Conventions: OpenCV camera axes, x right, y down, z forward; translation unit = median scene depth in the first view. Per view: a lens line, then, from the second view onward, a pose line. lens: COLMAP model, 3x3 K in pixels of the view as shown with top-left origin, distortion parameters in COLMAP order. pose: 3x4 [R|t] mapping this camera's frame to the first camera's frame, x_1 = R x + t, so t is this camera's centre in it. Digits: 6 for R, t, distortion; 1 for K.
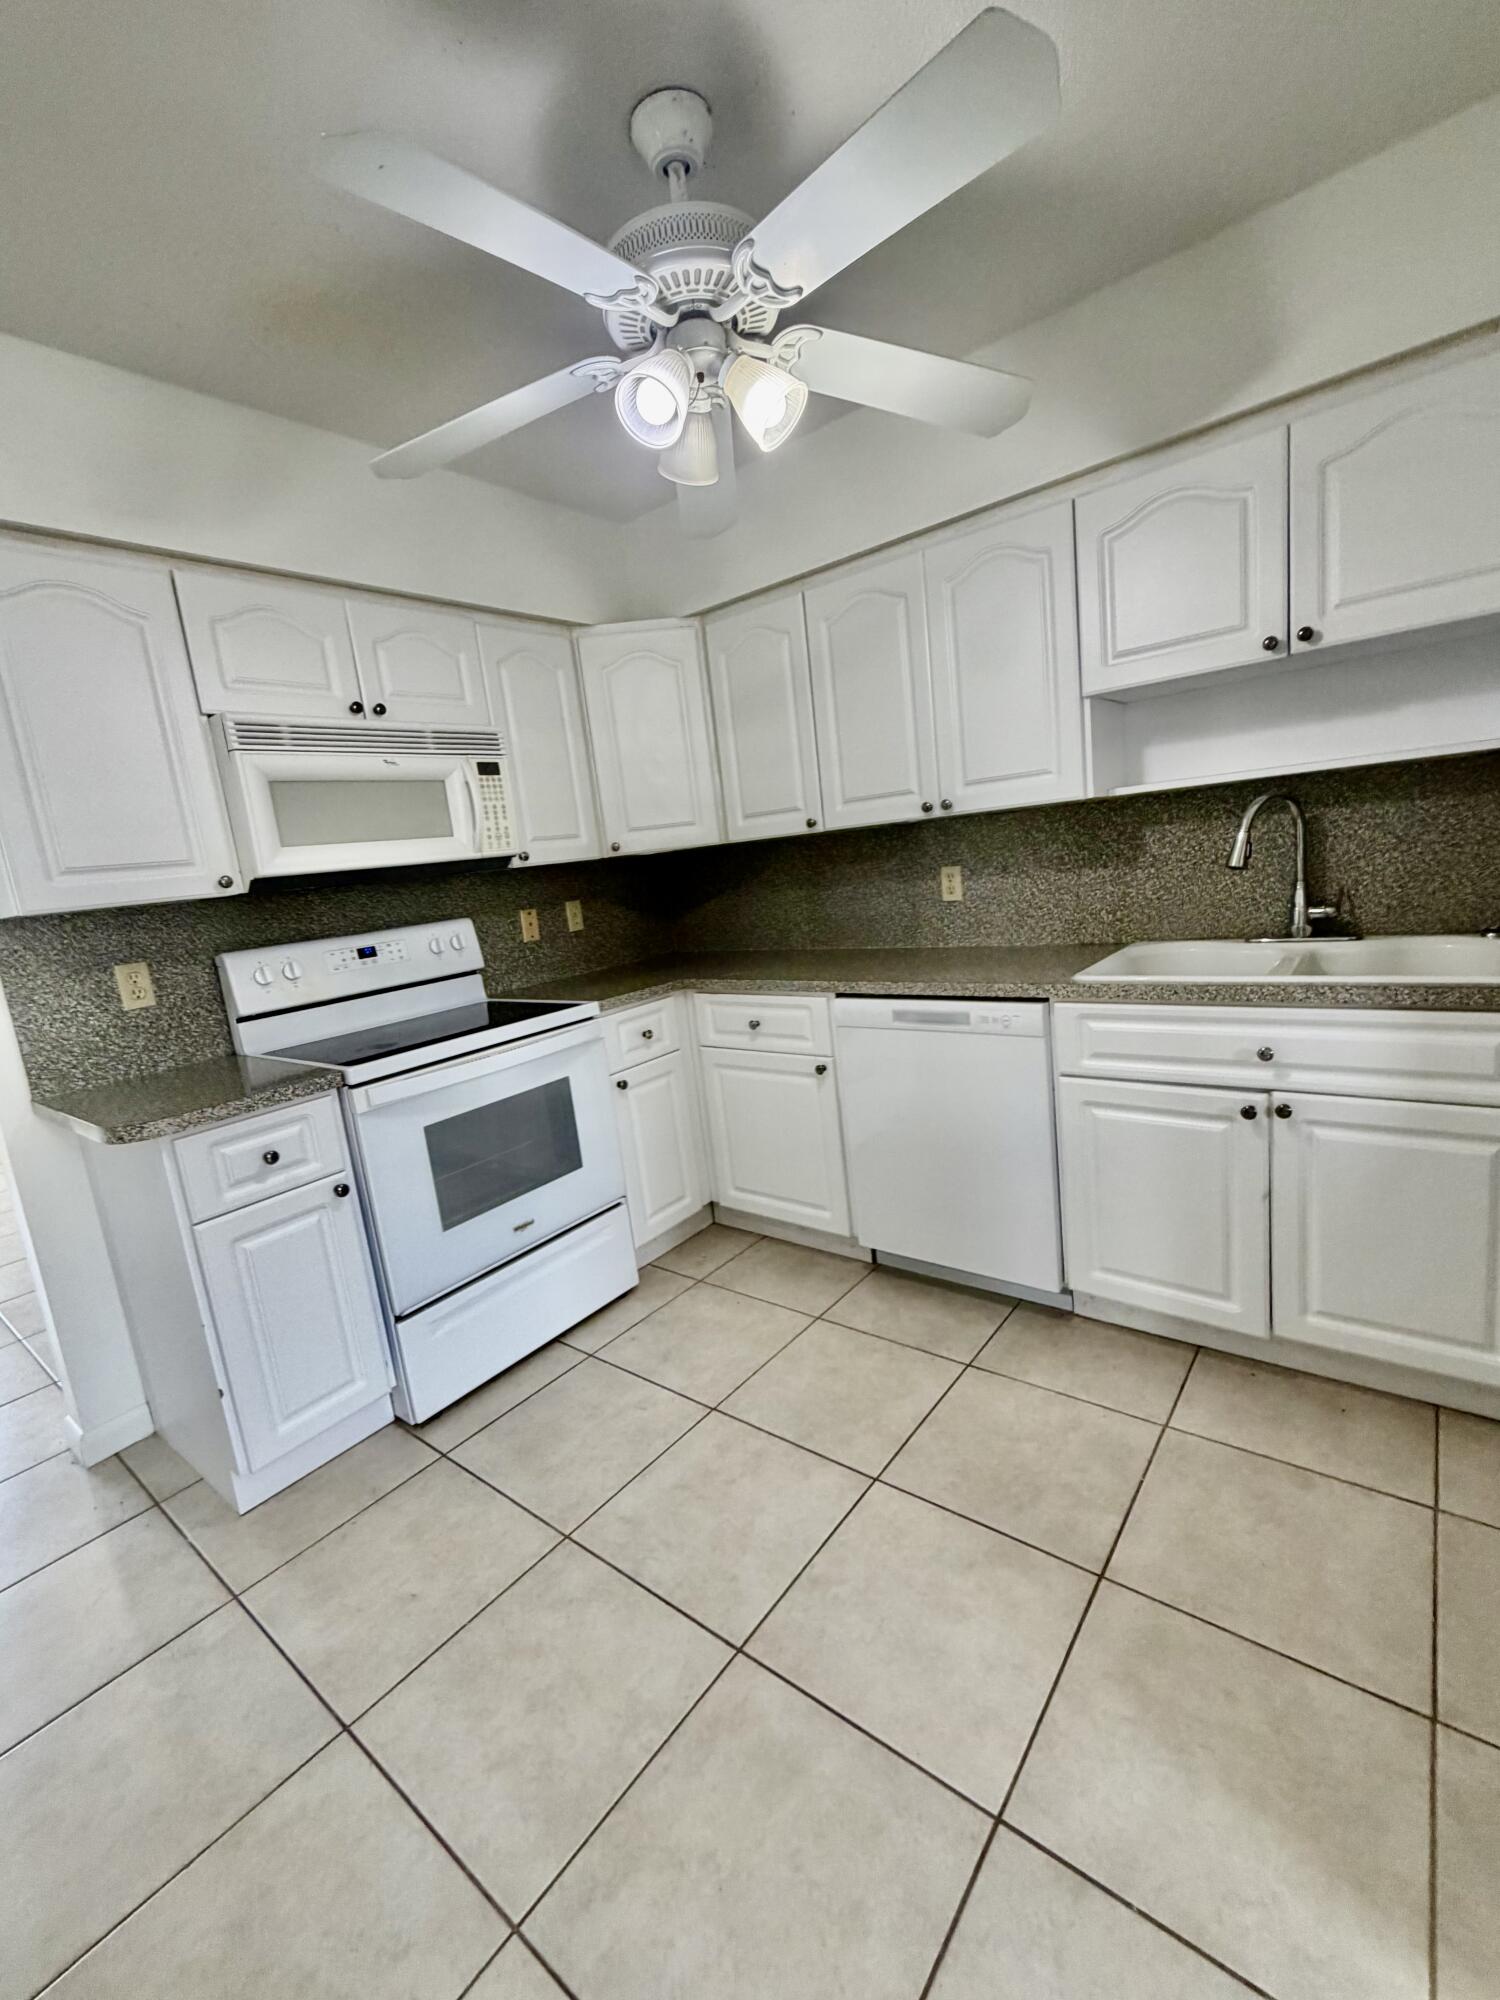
lens RADIAL K [[852.5, 0, 747.0], [0, 852.5, 995.5], [0, 0, 1]] dist [0.001783, 0.000312]
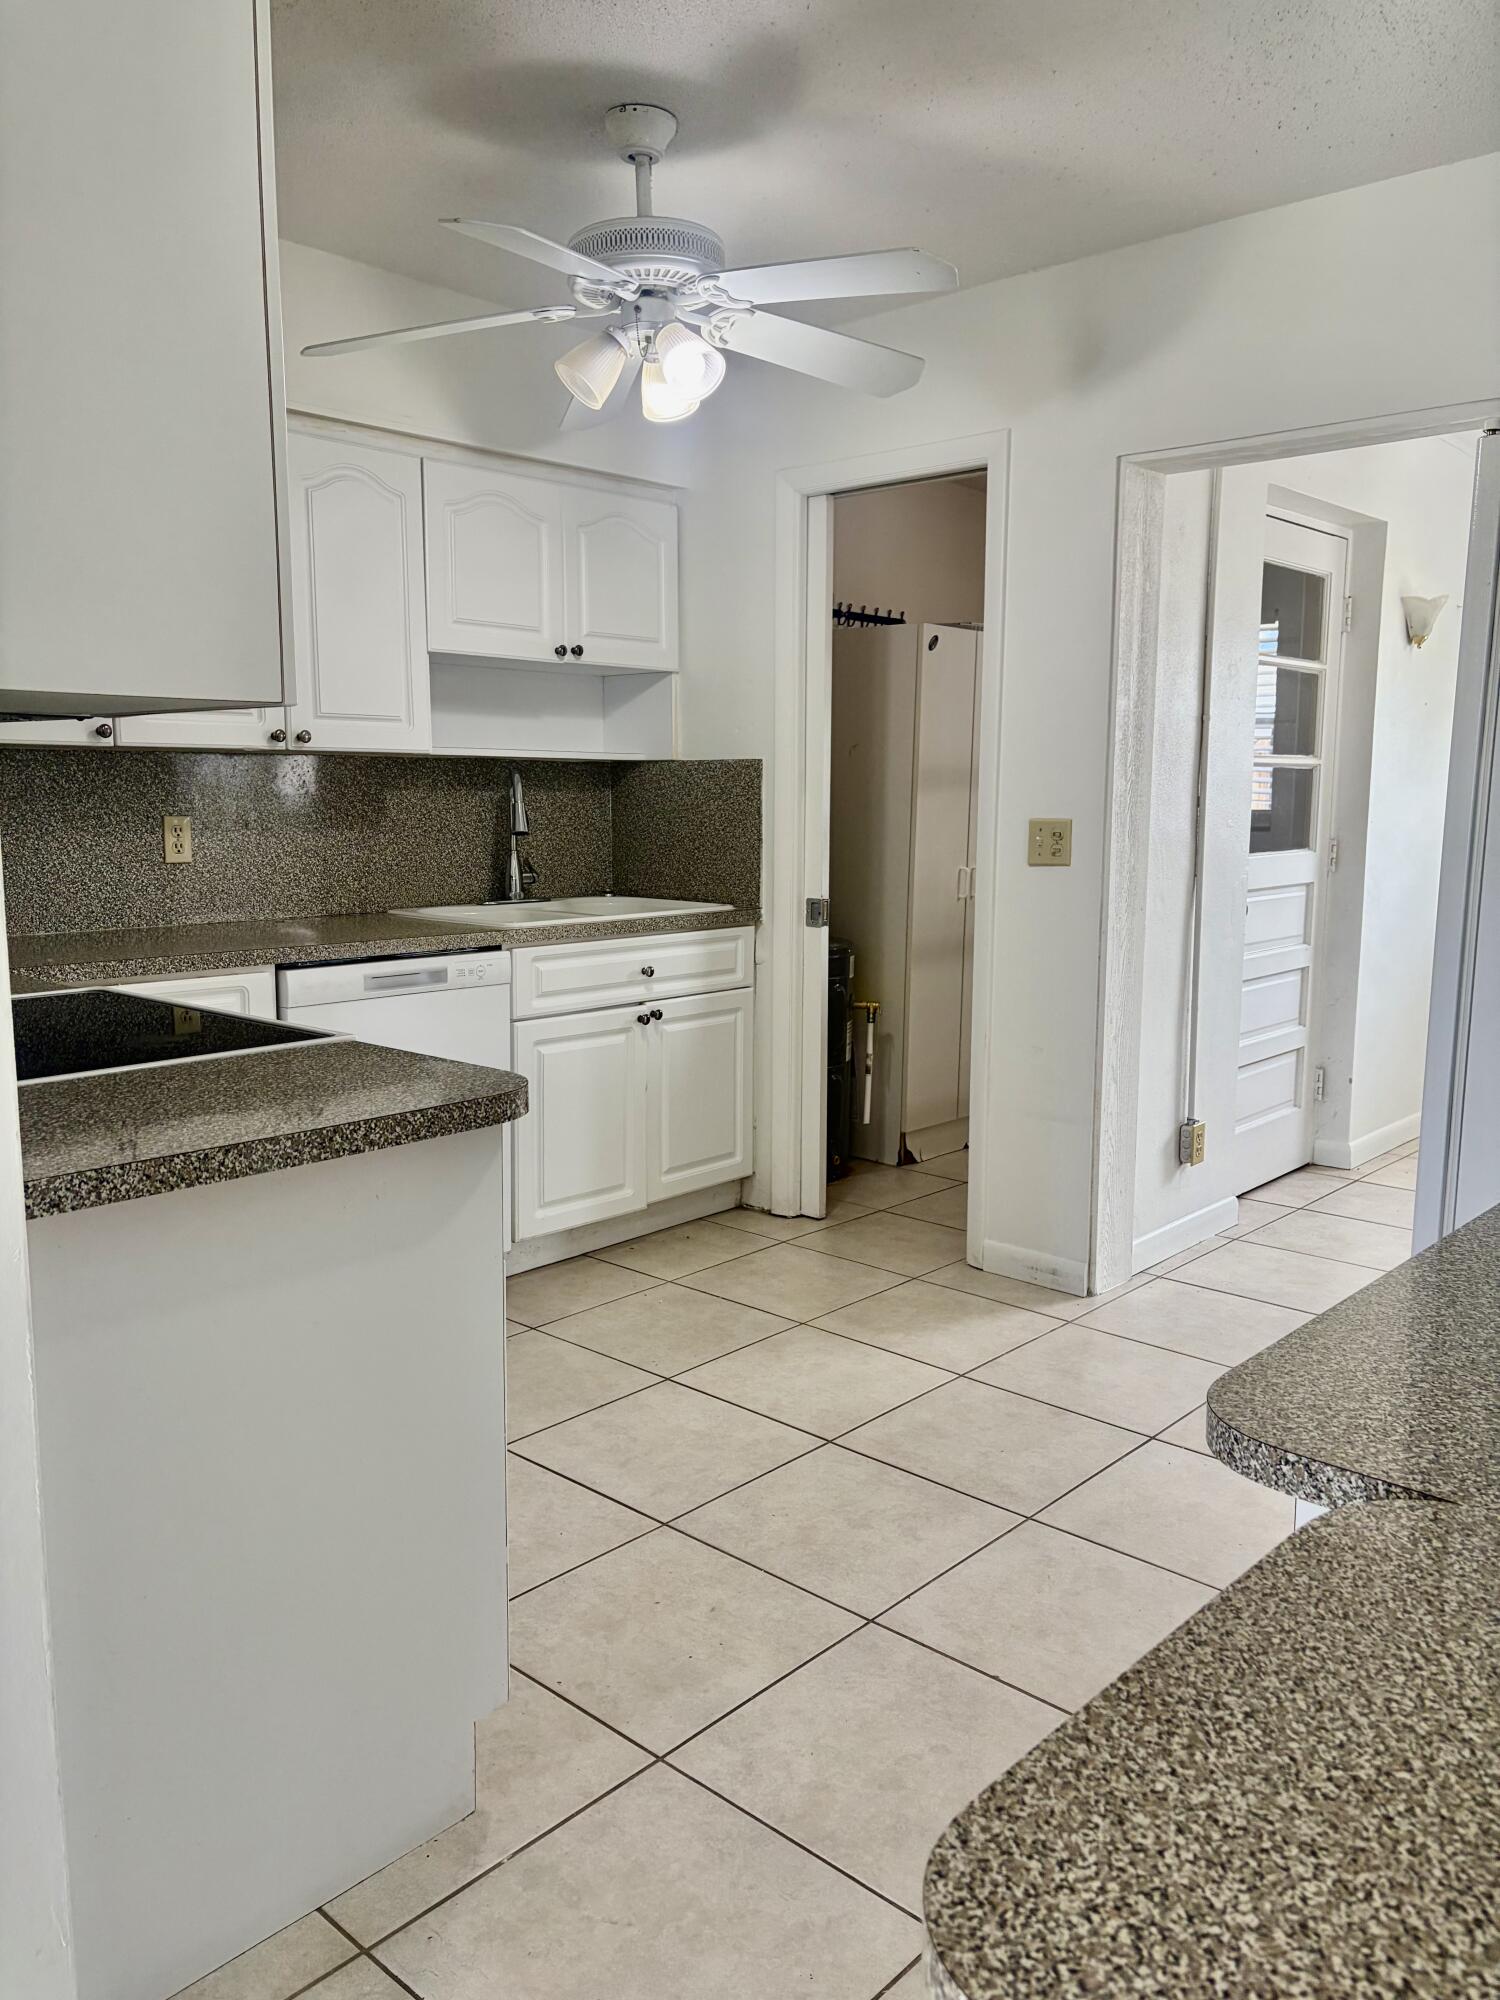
lens RADIAL K [[1502.5, 0, 750.0], [0, 1502.5, 1000.0], [0, 0, 1]] dist [0.070507, -0.098409]
pose [[0.061589, -0.030130, 0.997647, -1.470094], [0.152705, 0.988061, 0.020414, 0.078132], [-0.986351, 0.151088, 0.065455, 0.626768]]
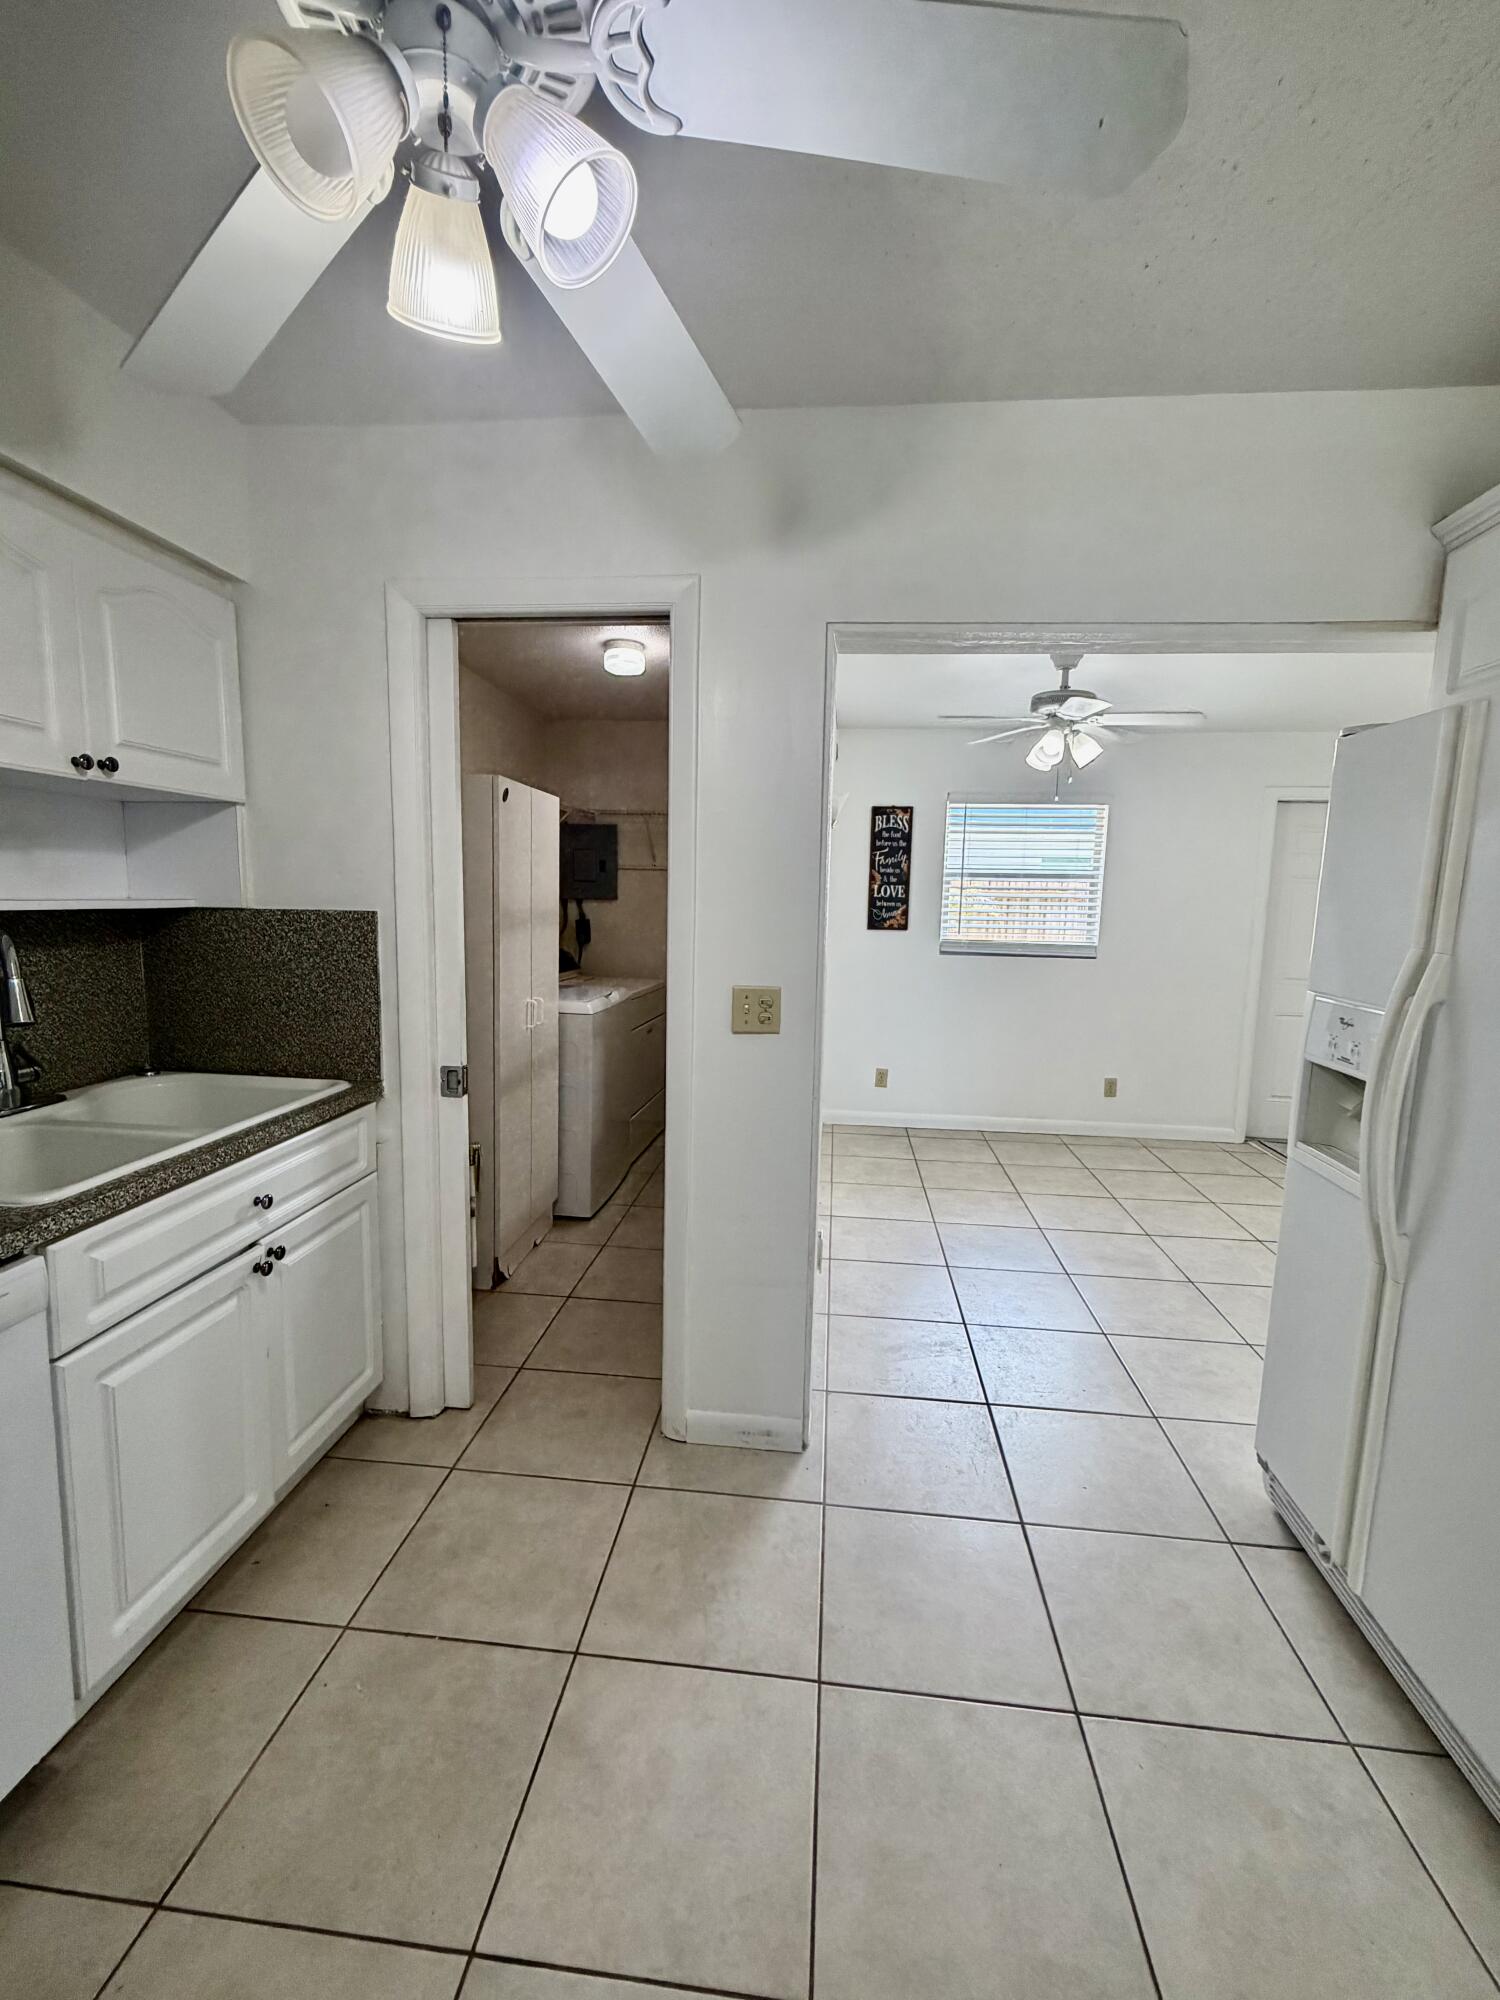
lens RADIAL K [[844.7, 0, 750.9], [0, 844.7, 995.4], [0, 0, 1]] dist [-0.000891, -0.000172]
pose [[-0.540414, -0.002227, 0.841396, -0.437328], [0.175794, 0.977628, 0.115497, -0.153754], [-0.822830, 0.210328, -0.527933, 0.890627]]
